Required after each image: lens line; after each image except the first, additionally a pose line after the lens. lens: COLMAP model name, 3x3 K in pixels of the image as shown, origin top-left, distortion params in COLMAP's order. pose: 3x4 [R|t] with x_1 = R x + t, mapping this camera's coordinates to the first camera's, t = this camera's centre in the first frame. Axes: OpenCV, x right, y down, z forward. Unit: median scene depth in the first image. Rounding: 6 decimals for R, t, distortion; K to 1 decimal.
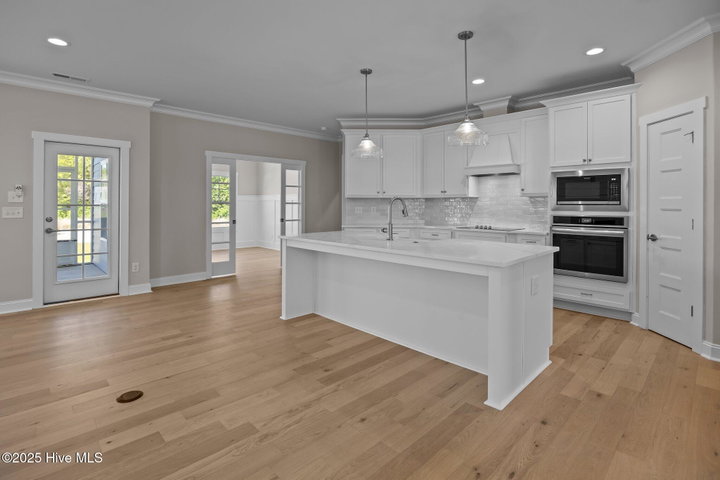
lens RADIAL K [[356.1, 0, 360.6], [0, 356.1, 202.7], [0, 0, 1]] dist [-0.015820, 0.000924]
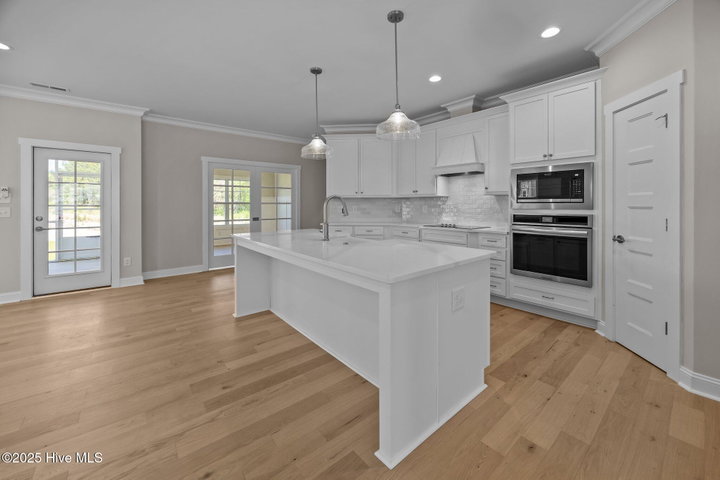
lens RADIAL K [[287.6, 0, 365.8], [0, 287.6, 203.7], [0, 0, 1]] dist [-0.005189, 0.000133]
pose [[0.997448, -0.004862, -0.071235, 0.207778], [0.005001, 0.999986, 0.001769, 0.004694], [0.071225, -0.002121, 0.997458, 0.200107]]
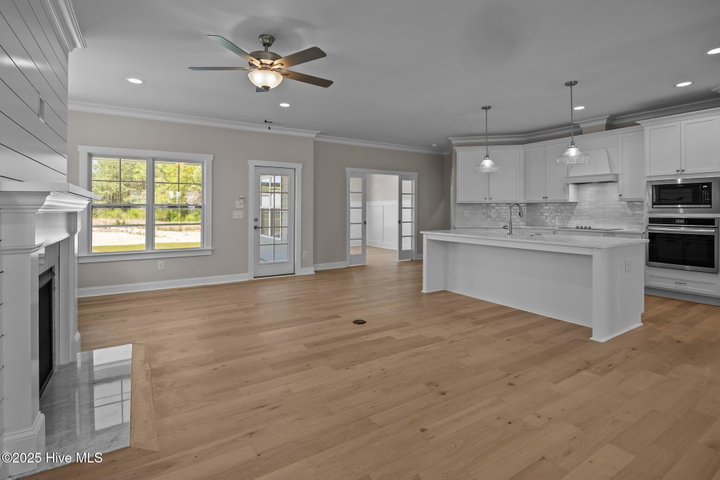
lens RADIAL K [[356.7, 0, 362.8], [0, 356.7, 207.5], [0, 0, 1]] dist [-0.013329, 0.000436]
pose [[0.978290, -0.004439, -0.207191, -0.157728], [0.004383, 0.999990, -0.000726, 0.000387], [0.207192, -0.000198, 0.978300, -0.378585]]
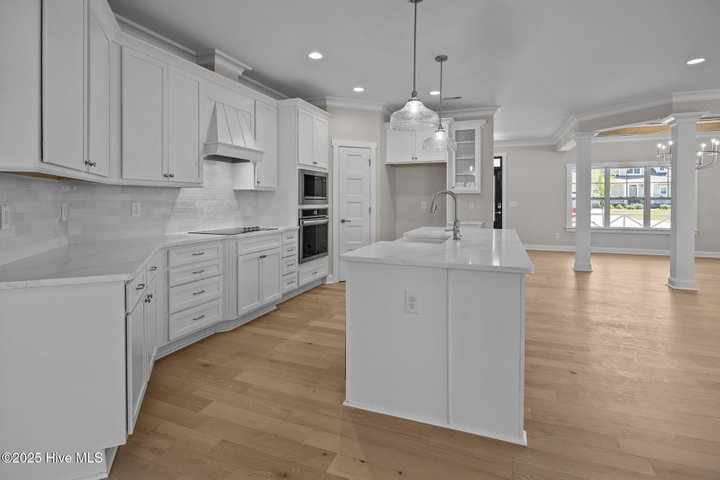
lens RADIAL K [[360.4, 0, 363.6], [0, 360.4, 196.7], [0, 0, 1]] dist [-0.010968, 0.000495]
pose [[-0.413169, 0.005372, 0.910639, -0.551094], [-0.006468, 0.999940, -0.008833, 0.006606], [-0.910631, -0.009539, -0.413109, 1.345166]]
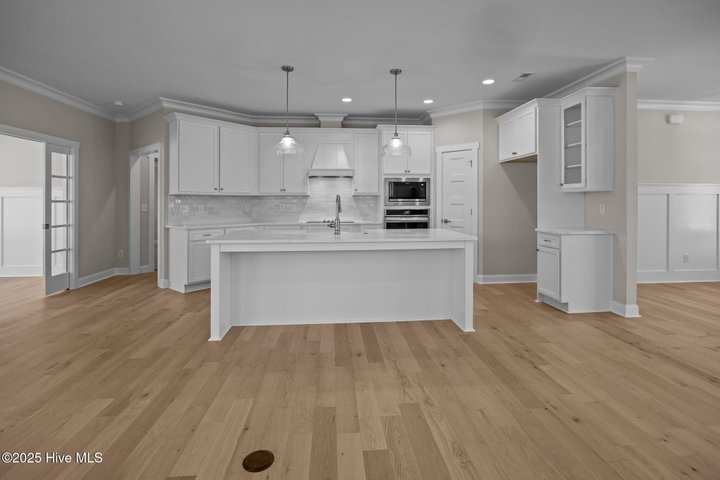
lens RADIAL K [[356.1, 0, 360.6], [0, 356.1, 202.7], [0, 0, 1]] dist [-0.015820, 0.000924]
pose [[0.641268, -0.005900, 0.767294, -0.608987], [0.001416, 0.999978, 0.006506, 0.000821], [-0.767316, -0.003086, 0.641262, 0.200765]]
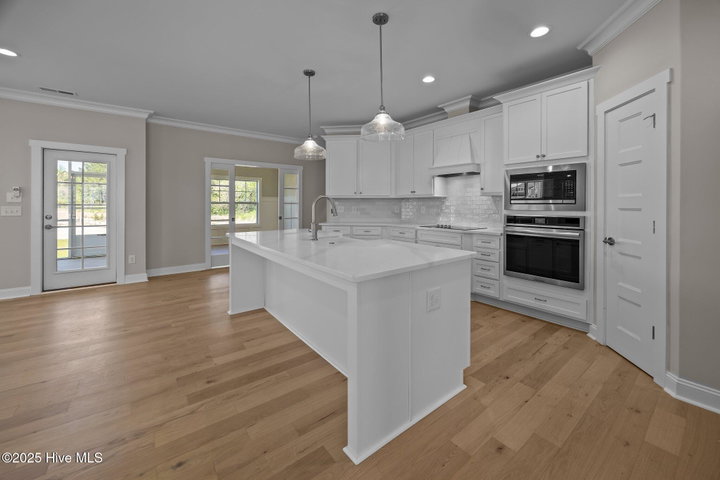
lens RADIAL K [[287.6, 0, 365.8], [0, 287.6, 203.7], [0, 0, 1]] dist [-0.005189, 0.000133]
pose [[0.994497, -0.001076, -0.104763, 0.258195], [0.001181, 0.999999, 0.000941, 0.004375], [0.104761, -0.001060, 0.994497, 0.197492]]
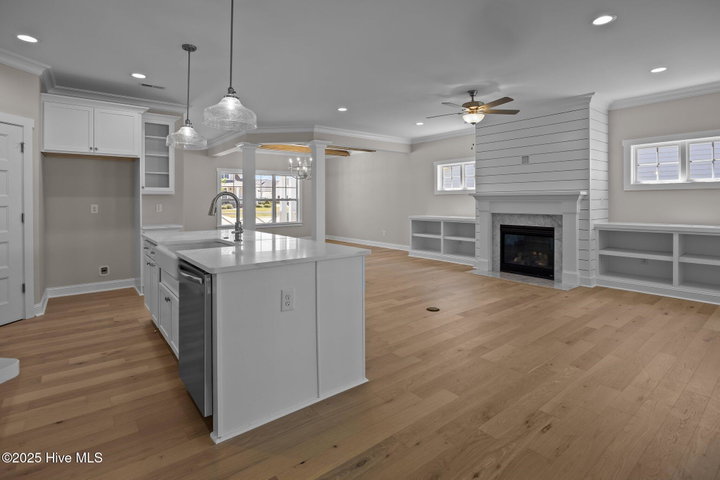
lens RADIAL K [[360.4, 0, 363.6], [0, 360.4, 196.7], [0, 0, 1]] dist [-0.010968, 0.000495]
pose [[-0.995394, 0.002638, 0.095830, -0.271853], [0.001137, 0.999876, -0.015720, 0.007533], [-0.095860, -0.015539, -0.995274, 1.592502]]
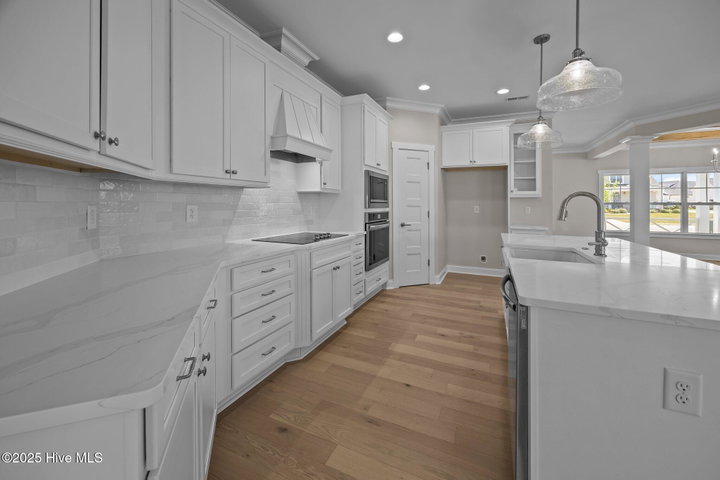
lens RADIAL K [[287.6, 0, 365.8], [0, 287.6, 203.7], [0, 0, 1]] dist [-0.005189, 0.000133]
pose [[-0.374354, -0.003902, 0.927277, -0.219662], [-0.011546, 0.999933, -0.000454, 0.009986], [-0.927214, -0.010876, -0.374374, 1.377863]]
